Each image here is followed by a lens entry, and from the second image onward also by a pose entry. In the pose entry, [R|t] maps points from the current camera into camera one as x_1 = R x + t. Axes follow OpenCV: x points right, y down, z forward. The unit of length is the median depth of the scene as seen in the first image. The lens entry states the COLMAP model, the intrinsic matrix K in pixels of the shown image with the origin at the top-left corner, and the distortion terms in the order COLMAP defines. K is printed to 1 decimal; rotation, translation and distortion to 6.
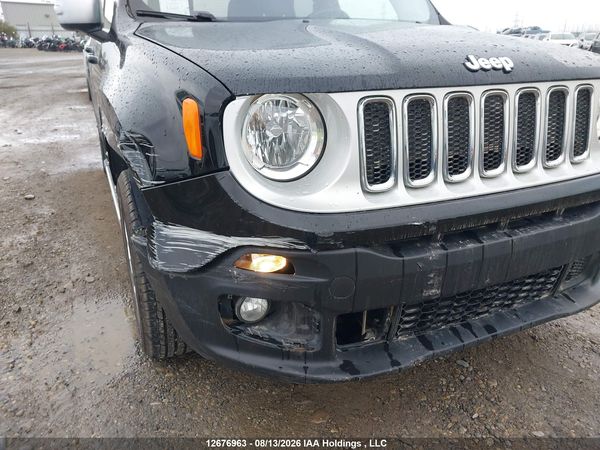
lens RADIAL K [[478.9, 0, 300.0], [0, 478.9, 225.0], [0, 0, 1]] dist [0.107976, -0.223555]
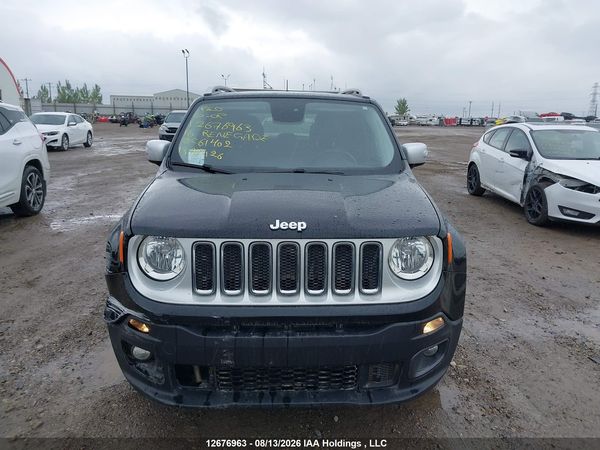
lens RADIAL K [[478.9, 0, 300.0], [0, 478.9, 225.0], [0, 0, 1]] dist [0.107976, -0.223555]
pose [[0.916588, 0.088516, -0.389912, 1.083928], [-0.147092, 0.981449, -0.122974, -0.147371], [0.371794, 0.170069, 0.912604, -0.464879]]
